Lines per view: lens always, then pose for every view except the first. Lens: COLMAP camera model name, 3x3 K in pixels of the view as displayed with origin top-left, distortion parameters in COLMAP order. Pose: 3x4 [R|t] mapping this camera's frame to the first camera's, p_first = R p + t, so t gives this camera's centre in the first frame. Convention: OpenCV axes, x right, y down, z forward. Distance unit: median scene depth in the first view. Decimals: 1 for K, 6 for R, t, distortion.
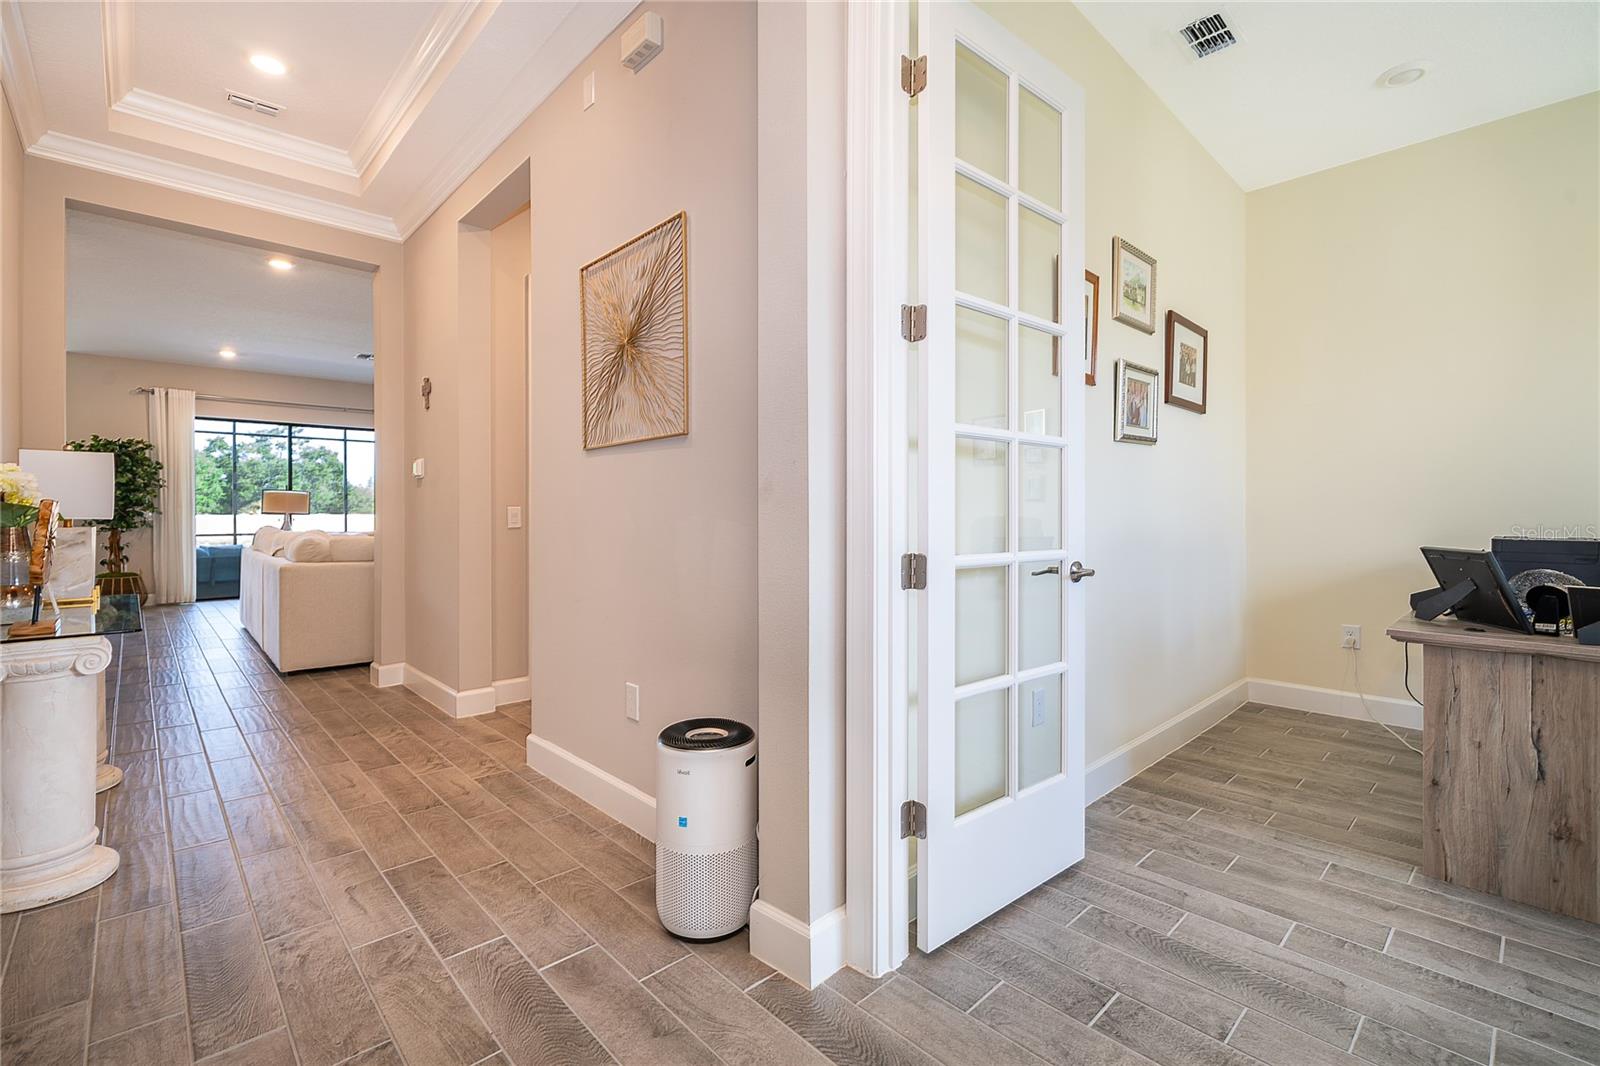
lens RADIAL K [[706.3, 0, 797.3], [0, 706.3, 514.9], [0, 0, 1]] dist [-0.001887, -0.000255]
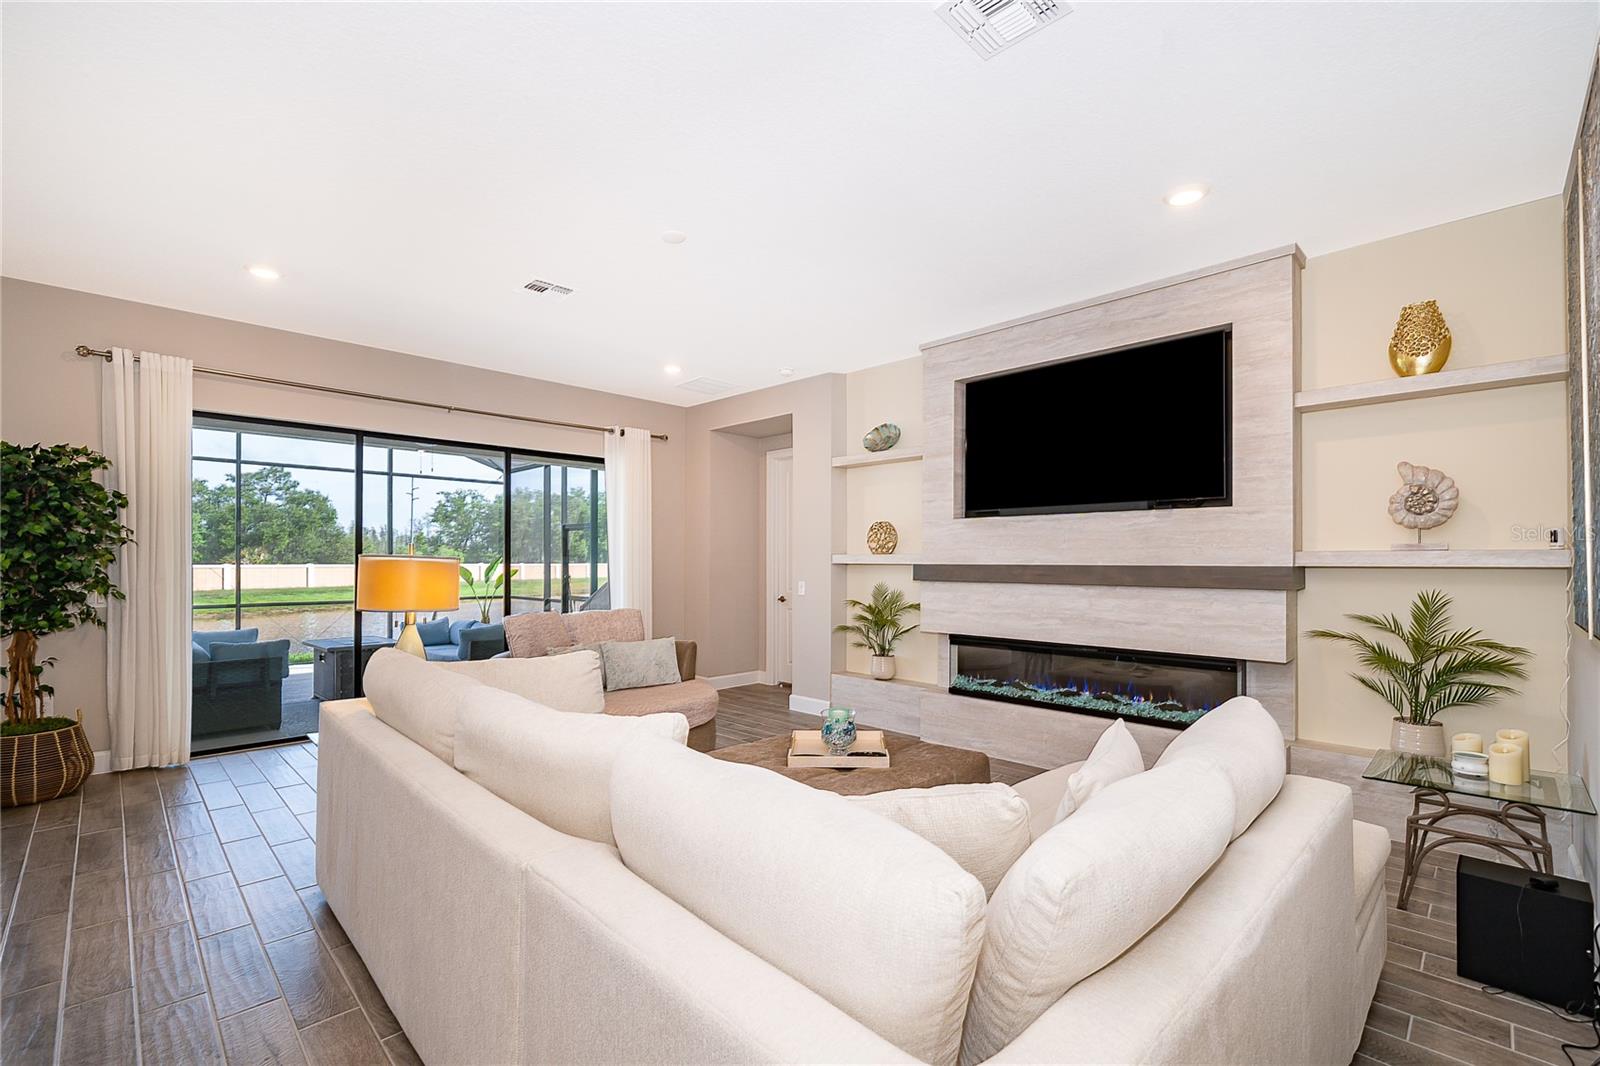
lens RADIAL K [[700.9, 0, 797.9], [0, 700.9, 558.6], [0, 0, 1]] dist [0.001101, 0.000073]
pose [[0.999707, 0.003050, 0.023998, -0.437950], [-0.002884, 0.999972, -0.006930, -0.026533], [-0.024018, 0.006859, 0.999688, 0.493003]]
